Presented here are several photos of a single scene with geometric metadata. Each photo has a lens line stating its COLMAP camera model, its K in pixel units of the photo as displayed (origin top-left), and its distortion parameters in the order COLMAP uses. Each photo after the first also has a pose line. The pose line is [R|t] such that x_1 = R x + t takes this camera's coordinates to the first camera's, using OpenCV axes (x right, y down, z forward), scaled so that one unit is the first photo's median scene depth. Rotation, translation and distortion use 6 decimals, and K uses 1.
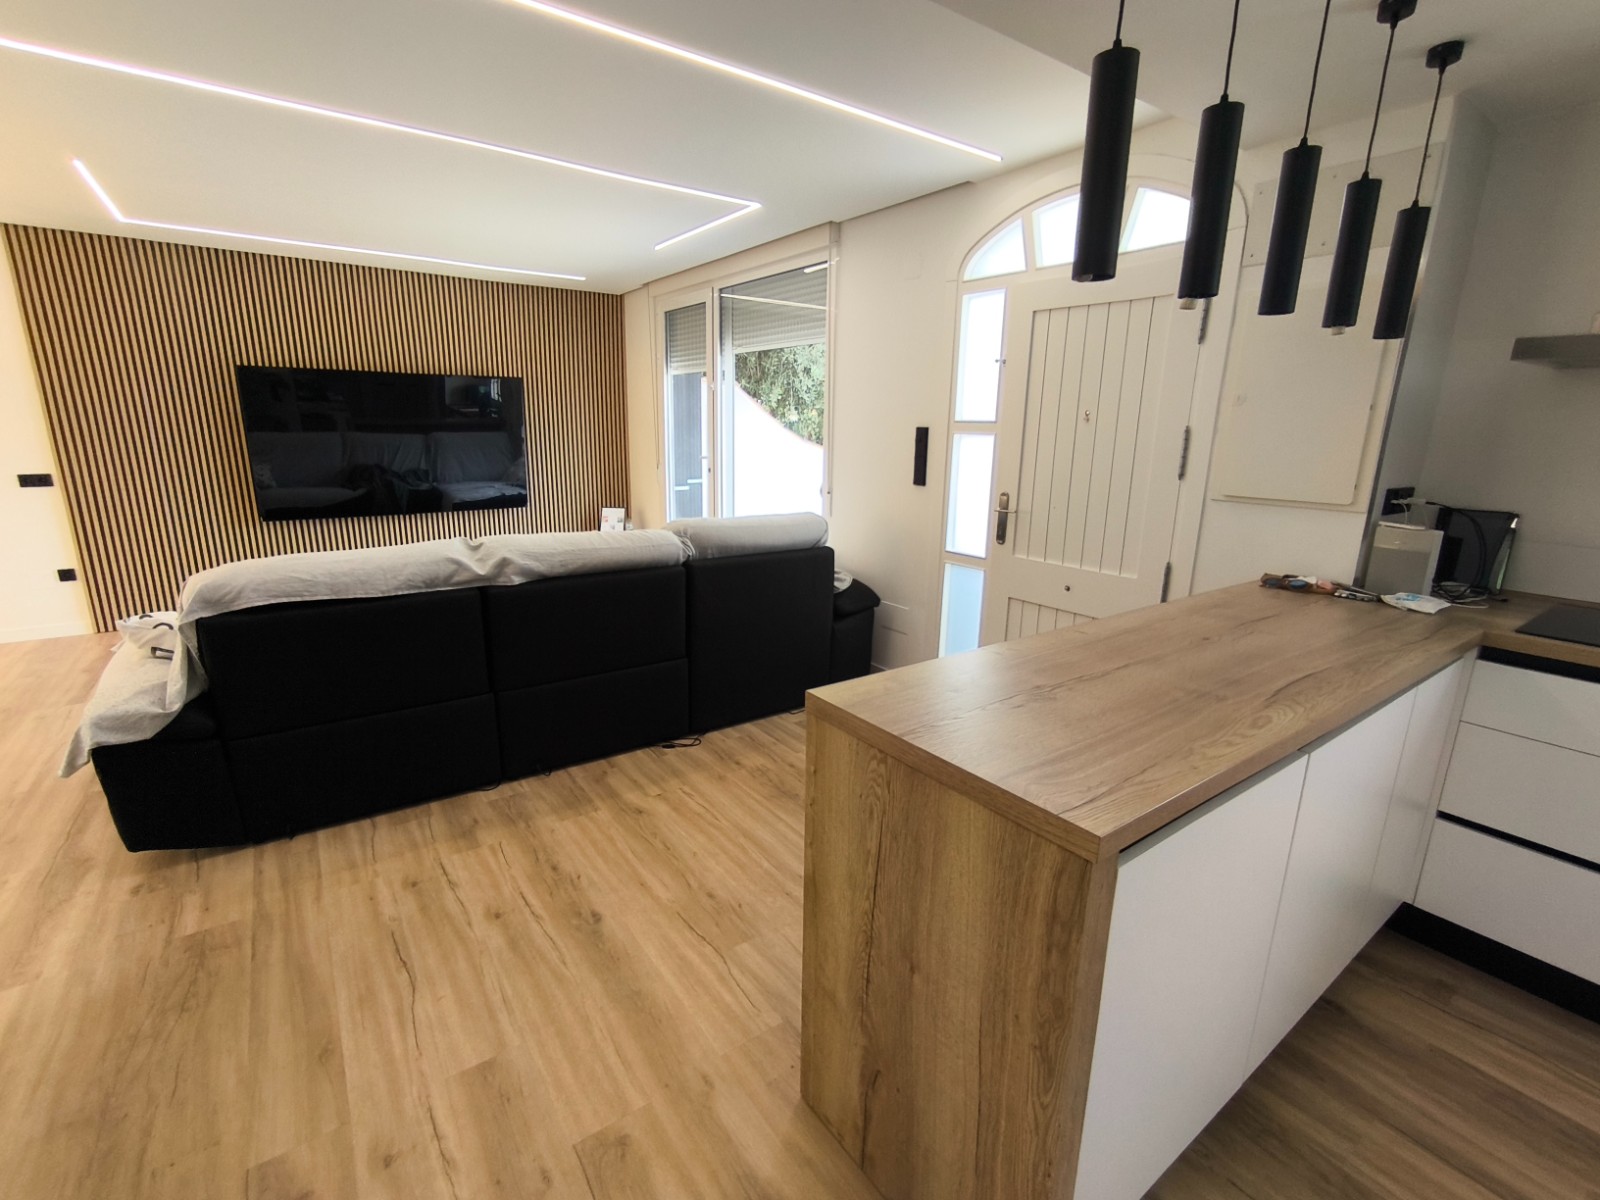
lens RADIAL K [[718.4, 0, 795.2], [0, 718.4, 605.6], [0, 0, 1]] dist [0.000761, 0.000761]
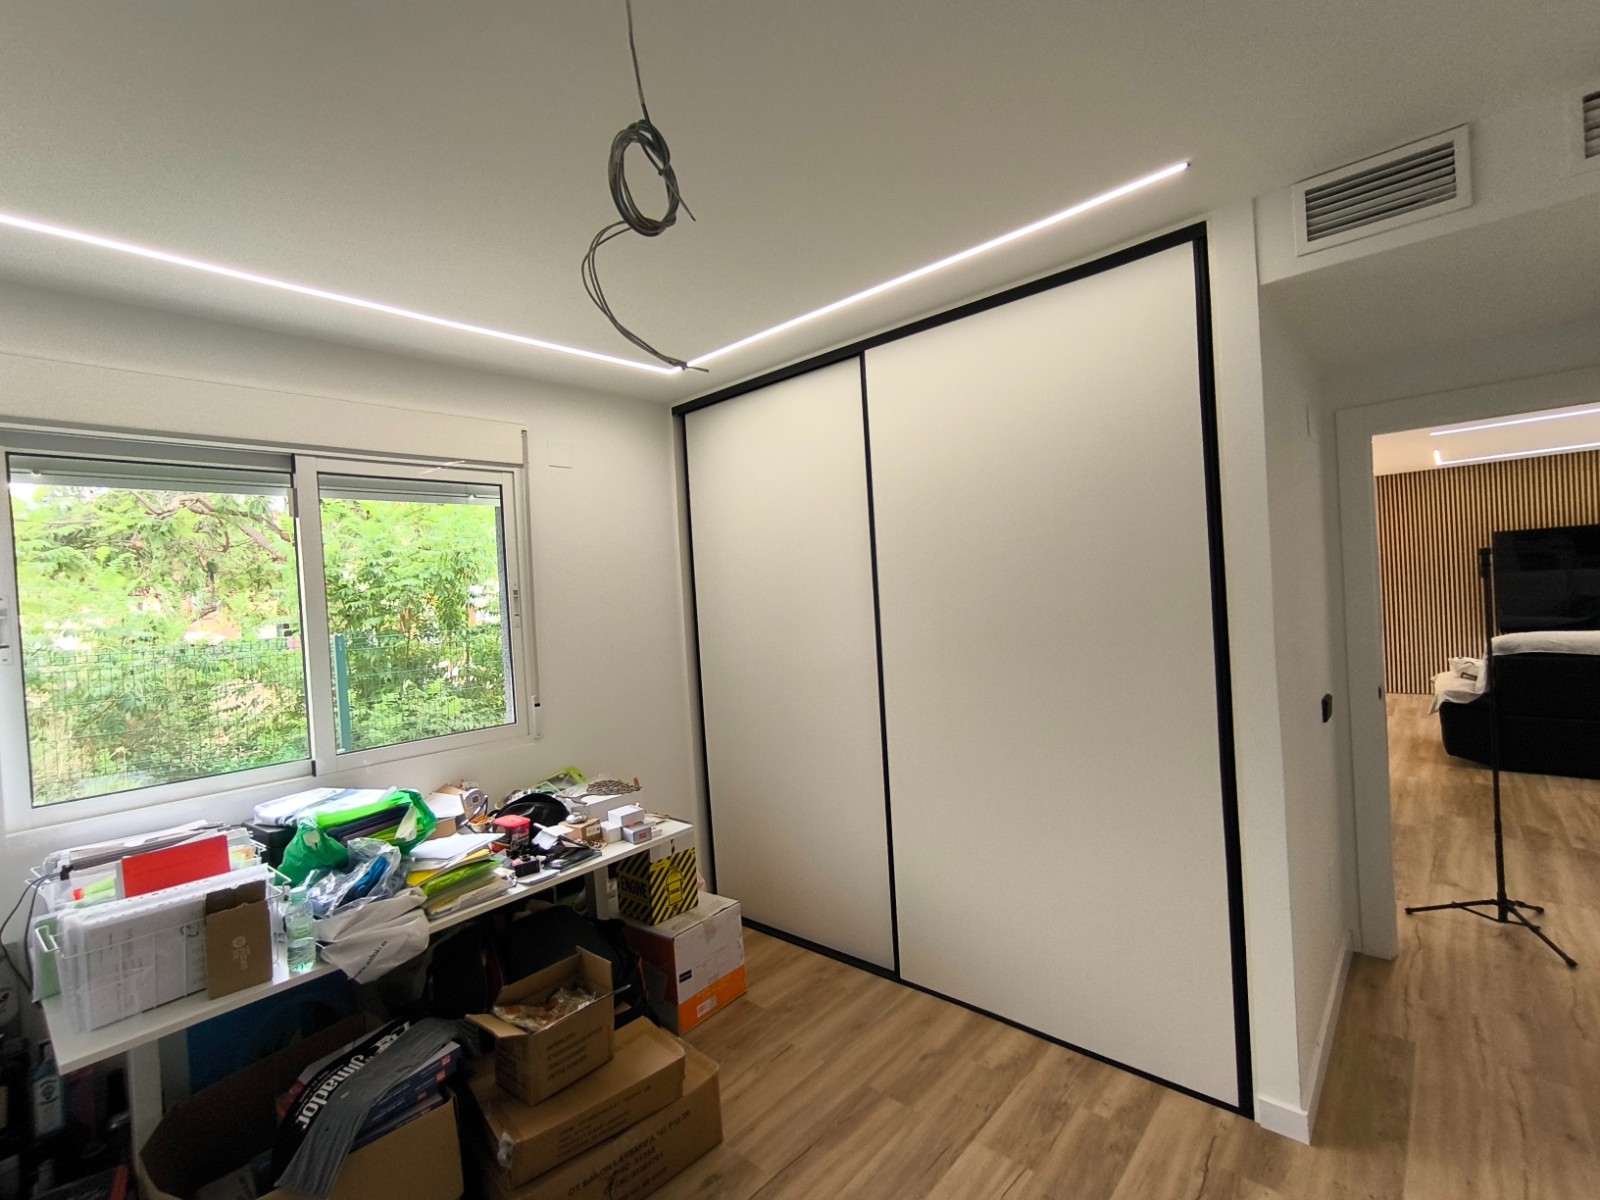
lens RADIAL K [[726.9, 0, 793.5], [0, 726.9, 602.9], [0, 0, 1]] dist [-0.025181, 0.014064]
pose [[0.208176, -0.013819, -0.977994, 0.847644], [-0.181443, 0.981999, -0.052498, 0.344260], [0.961115, 0.188379, 0.201921, -1.479999]]
